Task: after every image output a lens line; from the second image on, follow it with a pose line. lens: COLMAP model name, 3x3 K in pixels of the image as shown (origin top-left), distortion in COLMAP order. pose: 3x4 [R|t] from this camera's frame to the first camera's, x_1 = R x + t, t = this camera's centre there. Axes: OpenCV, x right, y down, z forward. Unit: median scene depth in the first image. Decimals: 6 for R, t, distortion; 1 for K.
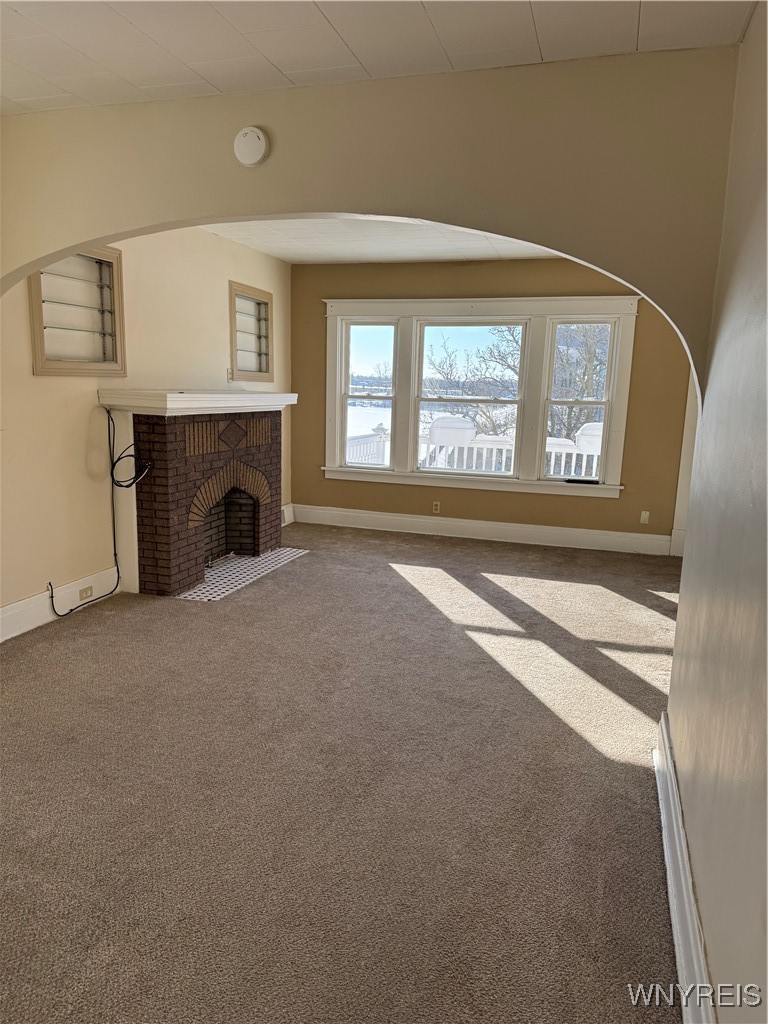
lens RADIAL K [[719.8, 0, 385.7], [0, 719.8, 514.9], [0, 0, 1]] dist [0.039223, -0.052845]
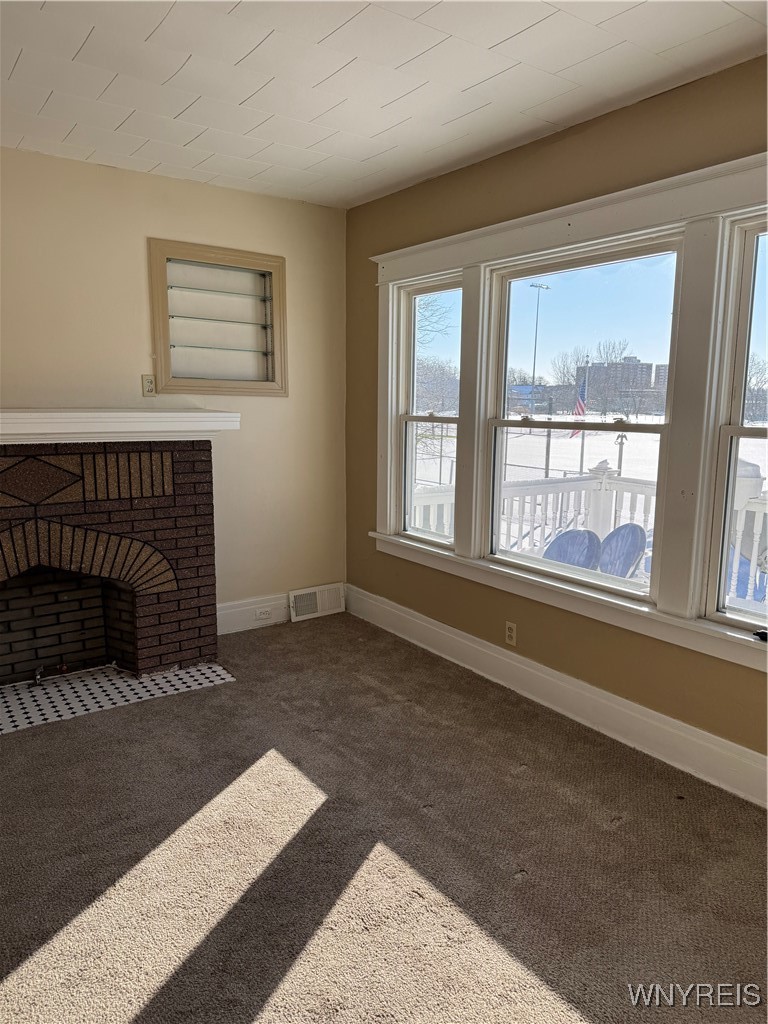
lens RADIAL K [[719.8, 0, 383.2], [0, 719.8, 514.0], [0, 0, 1]] dist [0.039223, -0.052845]
pose [[0.797834, 0.075672, -0.598110, 0.311499], [-0.096168, 0.995362, -0.002348, -0.088814], [0.595158, 0.059392, 0.801411, 0.558925]]
